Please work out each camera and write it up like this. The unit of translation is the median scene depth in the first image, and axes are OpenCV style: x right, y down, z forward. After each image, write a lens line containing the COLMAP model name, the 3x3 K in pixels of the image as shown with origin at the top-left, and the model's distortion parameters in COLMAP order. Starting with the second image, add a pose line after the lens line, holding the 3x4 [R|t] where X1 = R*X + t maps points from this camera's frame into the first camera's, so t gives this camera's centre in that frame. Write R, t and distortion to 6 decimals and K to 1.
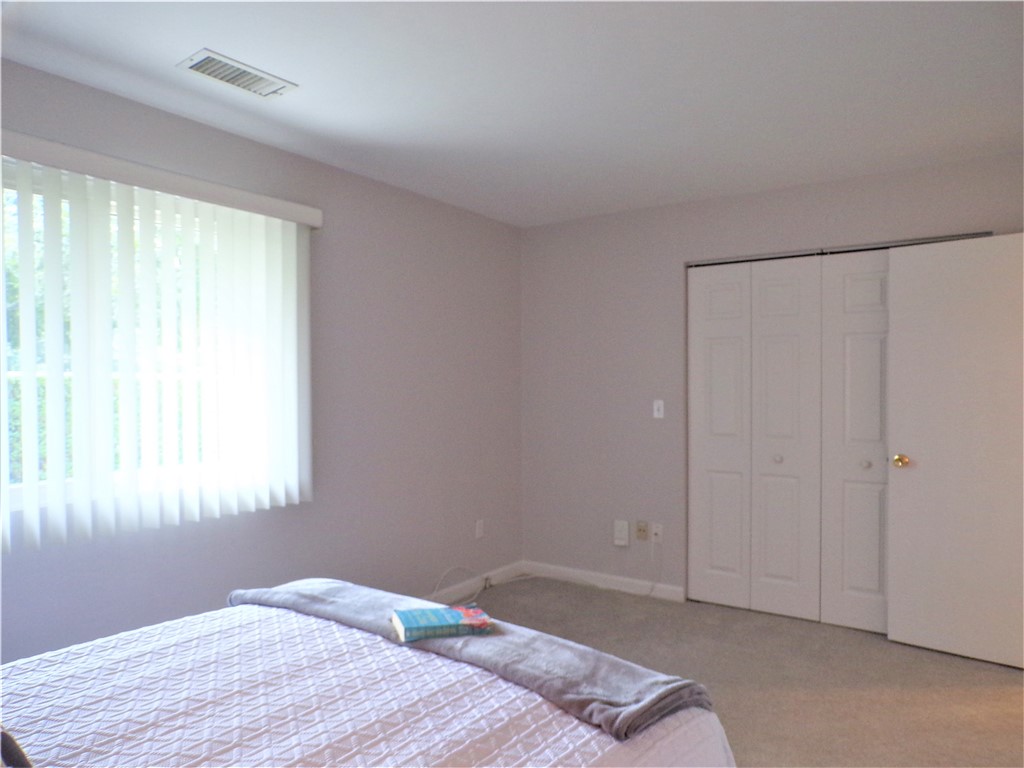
lens RADIAL K [[706.5, 0, 514.5], [0, 706.5, 385.2], [0, 0, 1]] dist [0.007899, 0.007695]
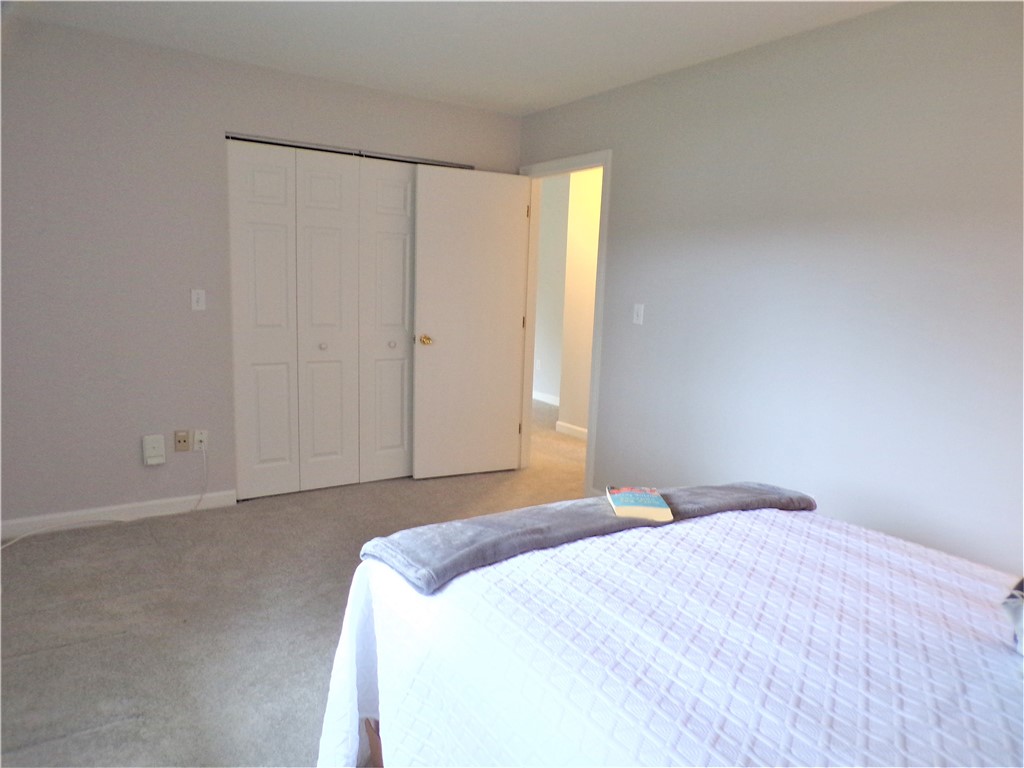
lens RADIAL K [[706.5, 0, 513.8], [0, 706.5, 386.1], [0, 0, 1]] dist [0.007899, 0.007695]
pose [[0.372590, -0.124364, 0.919625, -0.473326], [-0.029300, 0.988909, 0.145605, 0.000207], [-0.927533, -0.081196, 0.364814, 0.319747]]
